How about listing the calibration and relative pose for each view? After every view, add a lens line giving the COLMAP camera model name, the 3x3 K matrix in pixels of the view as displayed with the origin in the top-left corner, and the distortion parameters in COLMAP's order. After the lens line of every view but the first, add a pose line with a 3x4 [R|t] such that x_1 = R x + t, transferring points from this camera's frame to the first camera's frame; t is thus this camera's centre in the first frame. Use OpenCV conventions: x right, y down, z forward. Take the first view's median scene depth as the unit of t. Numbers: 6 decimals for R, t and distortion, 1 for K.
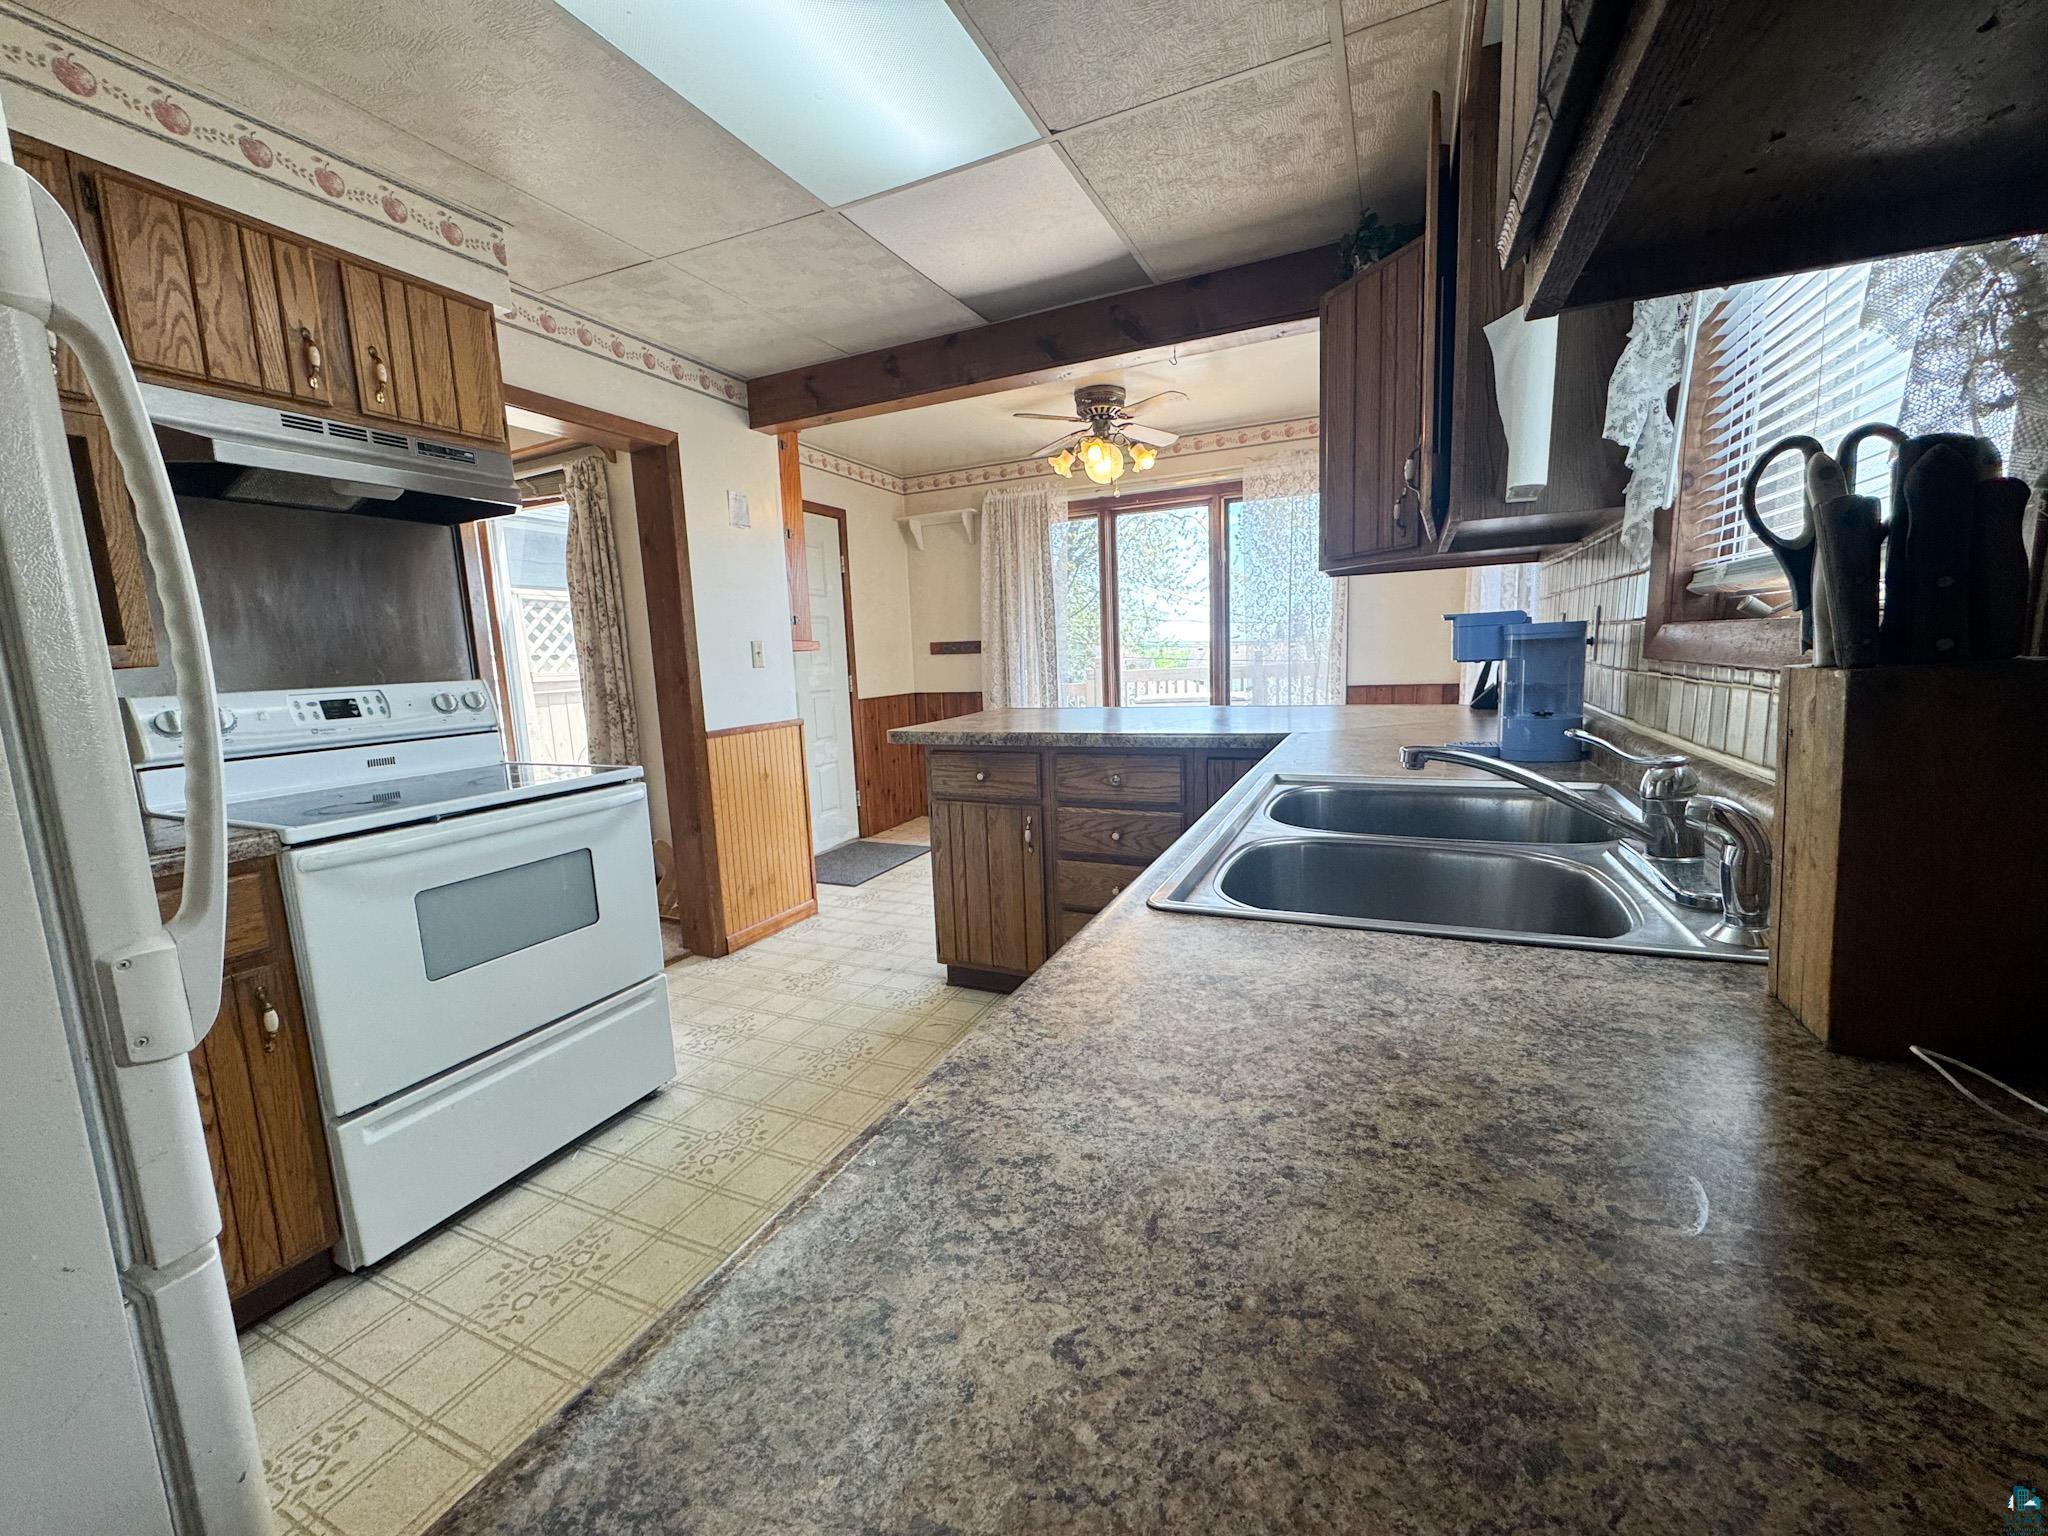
lens RADIAL K [[825.7, 0, 1018.8], [0, 825.7, 766.0], [0, 0, 1]] dist [-0.000282, 0.000031]
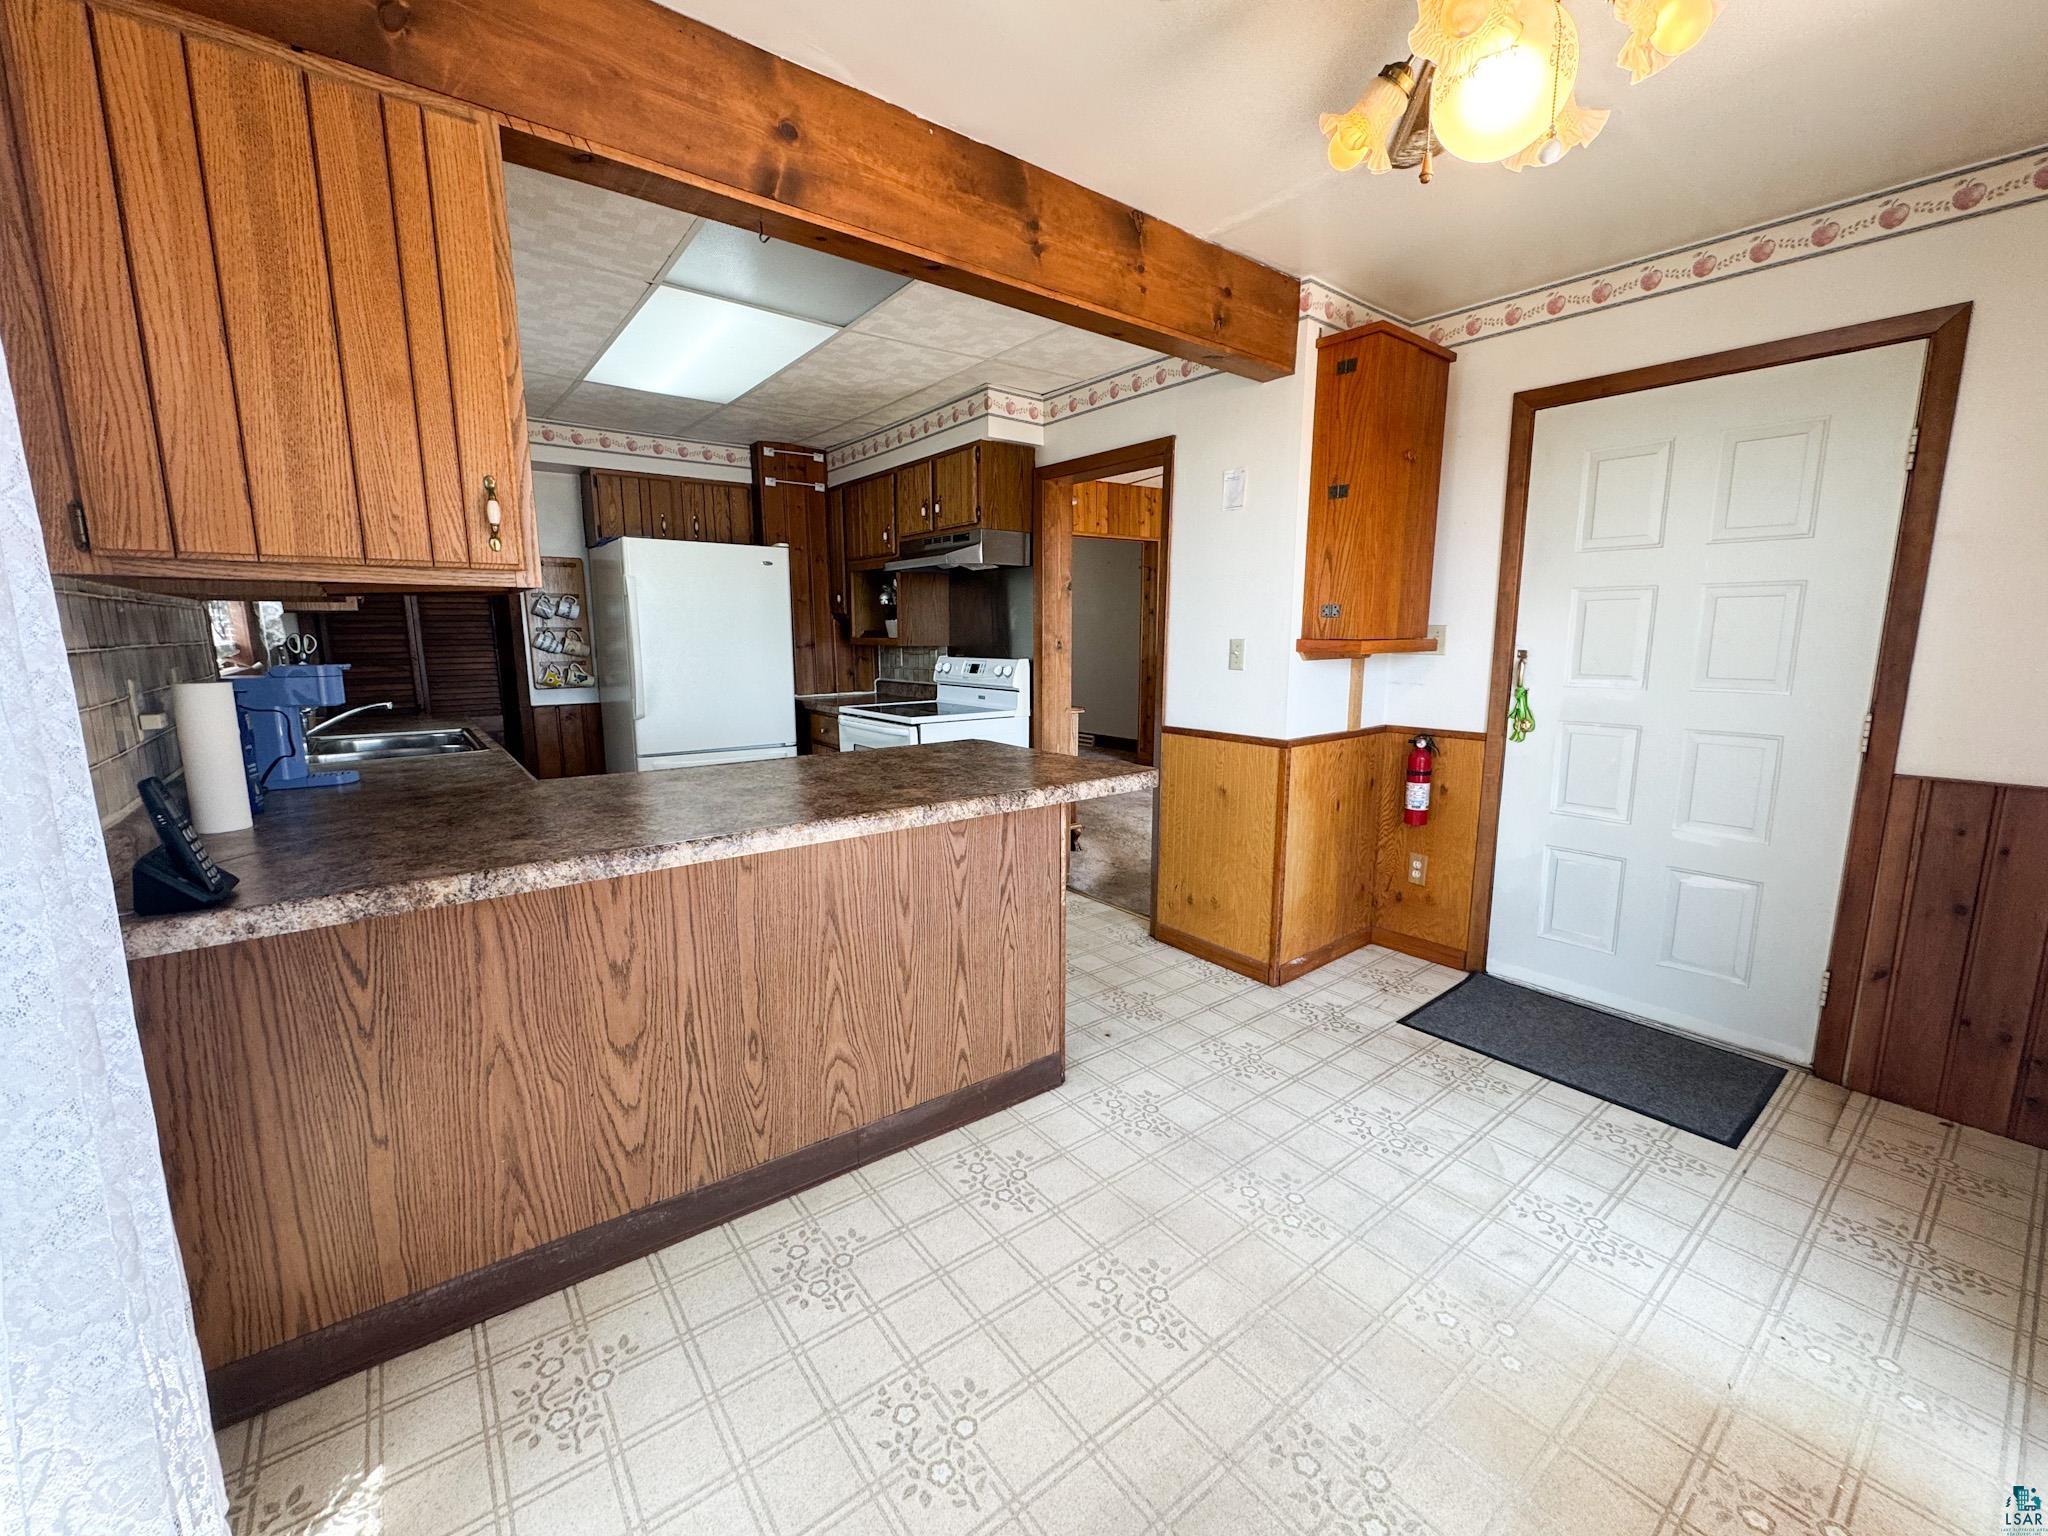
lens RADIAL K [[825.7, 0, 1025.0], [0, 825.7, 765.5], [0, 0, 1]] dist [-0.000282, 0.000031]
pose [[-0.460518, 0.183894, -0.868393, 0.540791], [-0.103869, 0.960420, 0.258465, -0.215856], [0.881552, 0.209227, -0.423190, 1.148627]]
